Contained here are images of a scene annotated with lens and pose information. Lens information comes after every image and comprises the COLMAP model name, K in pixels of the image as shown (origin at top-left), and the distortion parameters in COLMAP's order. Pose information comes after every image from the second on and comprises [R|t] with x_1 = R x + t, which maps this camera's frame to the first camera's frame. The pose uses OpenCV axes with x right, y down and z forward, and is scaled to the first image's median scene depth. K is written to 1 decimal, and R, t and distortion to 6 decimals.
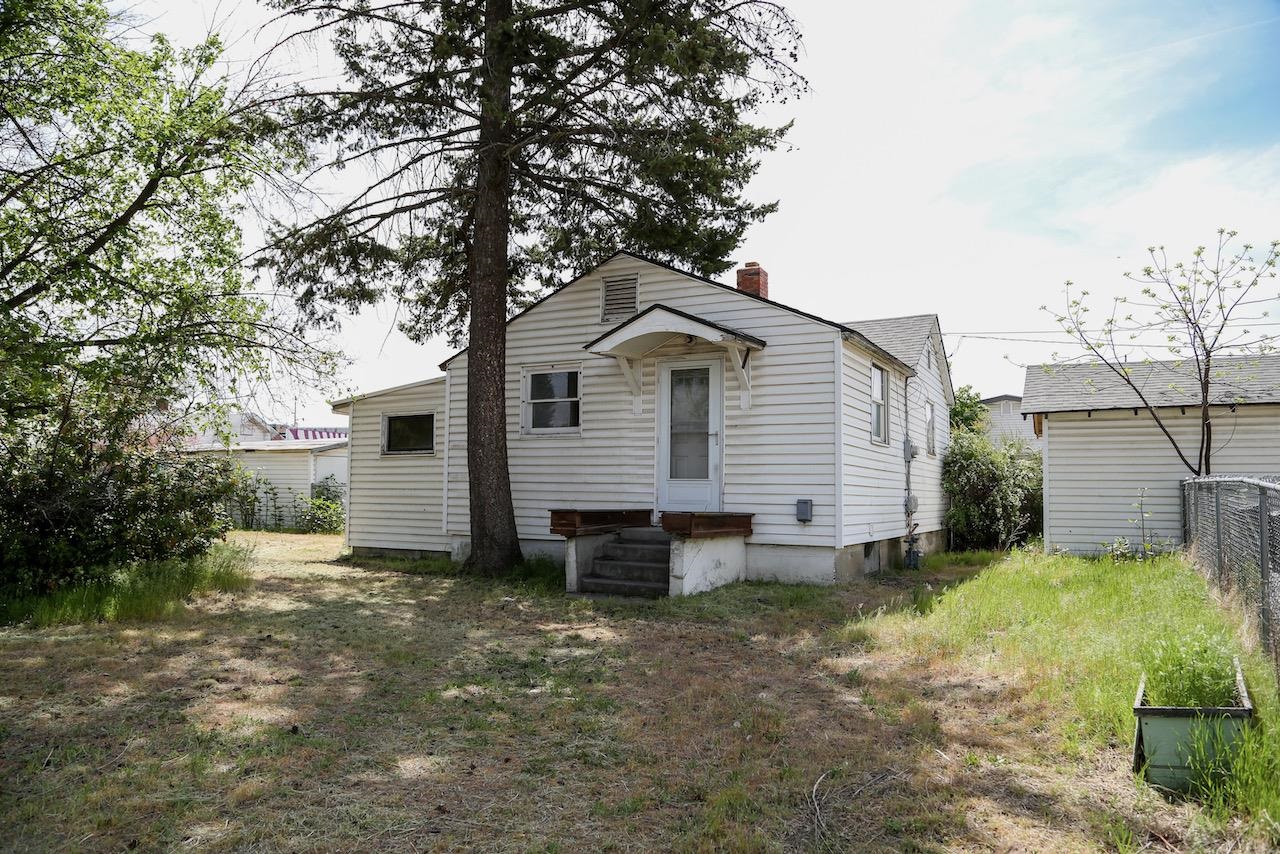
lens RADIAL K [[893.7, 0, 640.0], [0, 893.7, 427.0], [0, 0, 1]] dist [-0.109569, 0.071046]
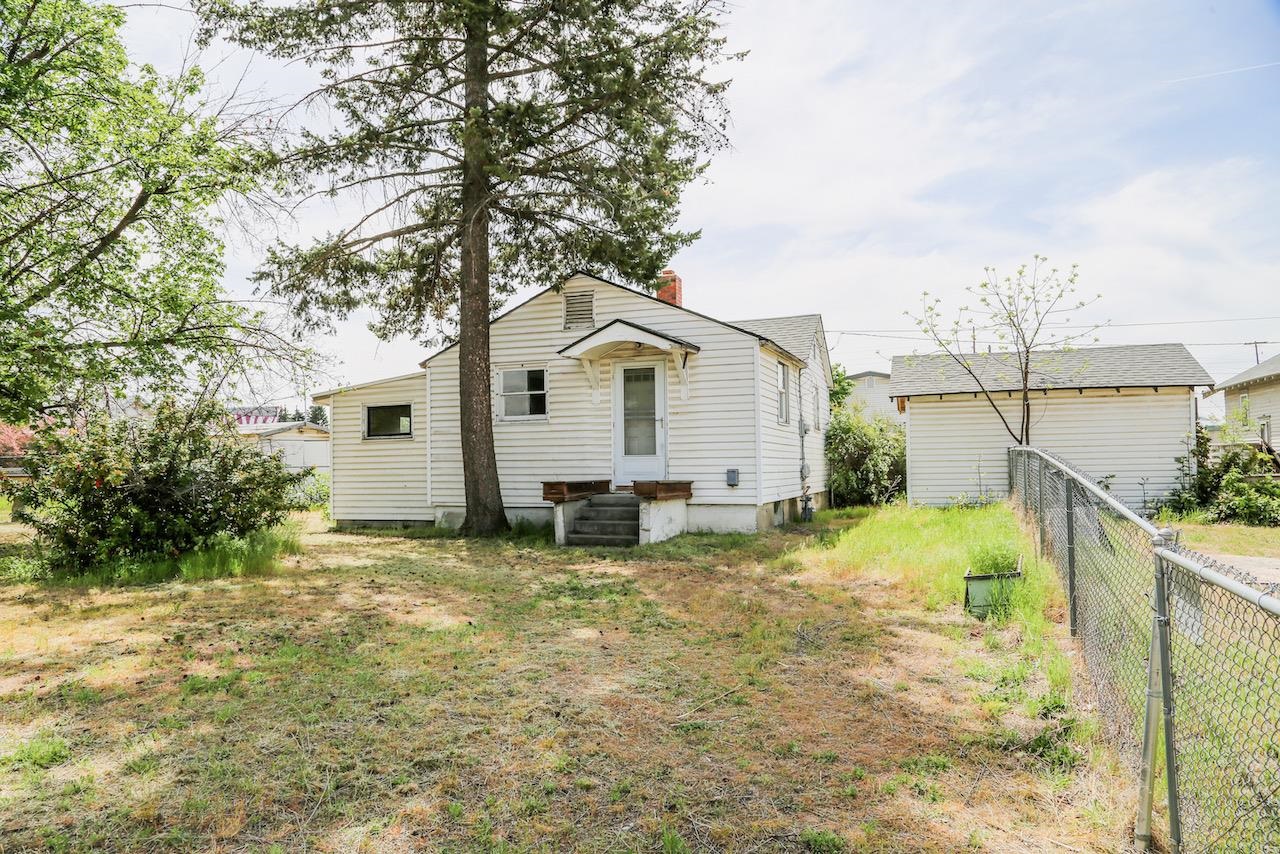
lens RADIAL K [[893.7, 0, 640.0], [0, 893.7, 427.0], [0, 0, 1]] dist [-0.109569, 0.071046]
pose [[0.989136, -0.019048, 0.145767, -0.117244], [0.014359, 0.999347, 0.033148, -0.021507], [-0.146303, -0.030695, 0.988764, -0.229634]]
